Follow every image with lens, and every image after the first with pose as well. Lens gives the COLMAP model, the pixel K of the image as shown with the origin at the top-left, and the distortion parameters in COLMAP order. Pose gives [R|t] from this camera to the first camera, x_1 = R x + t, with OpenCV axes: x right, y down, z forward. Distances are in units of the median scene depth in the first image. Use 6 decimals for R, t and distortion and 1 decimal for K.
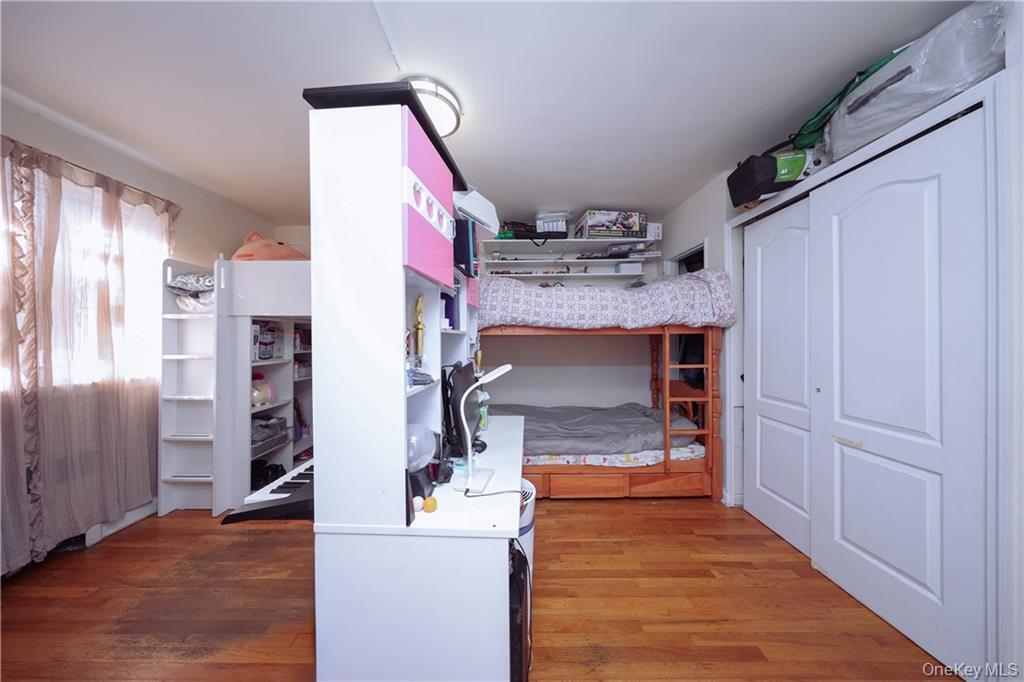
lens RADIAL K [[297.2, 0, 511.3], [0, 297.2, 339.5], [0, 0, 1]] dist [-0.000156, -0.000226]
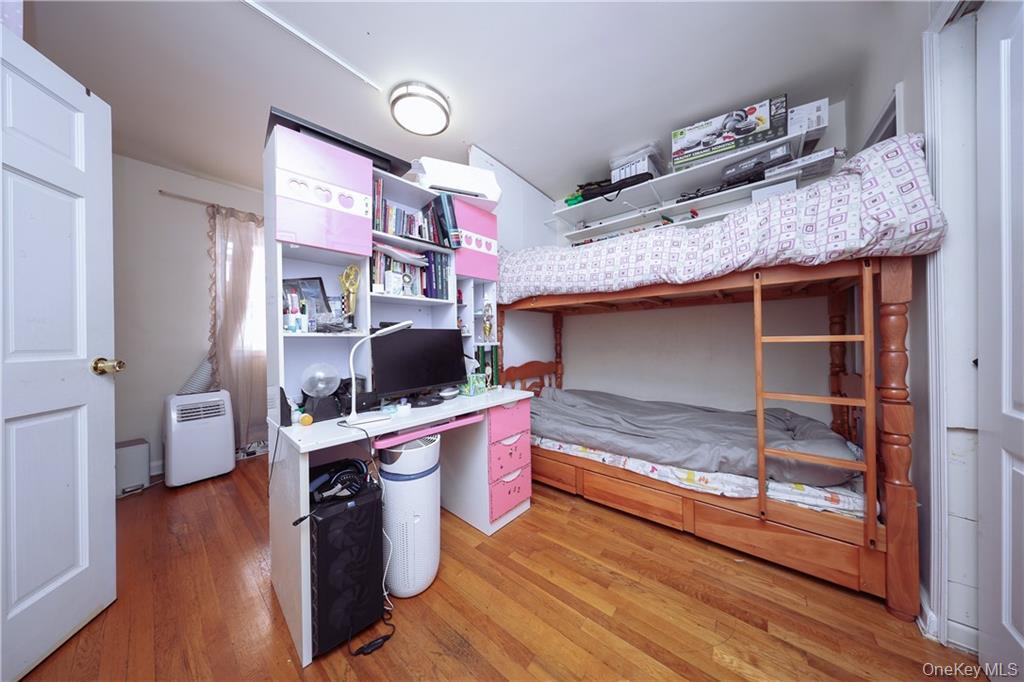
lens RADIAL K [[297.2, 0, 511.3], [0, 297.2, 339.5], [0, 0, 1]] dist [-0.000156, -0.000226]
pose [[0.776913, -0.005776, -0.629582, 0.503142], [0.011200, 0.999926, 0.004647, 0.080992], [0.629509, -0.010662, 0.776920, 0.223751]]
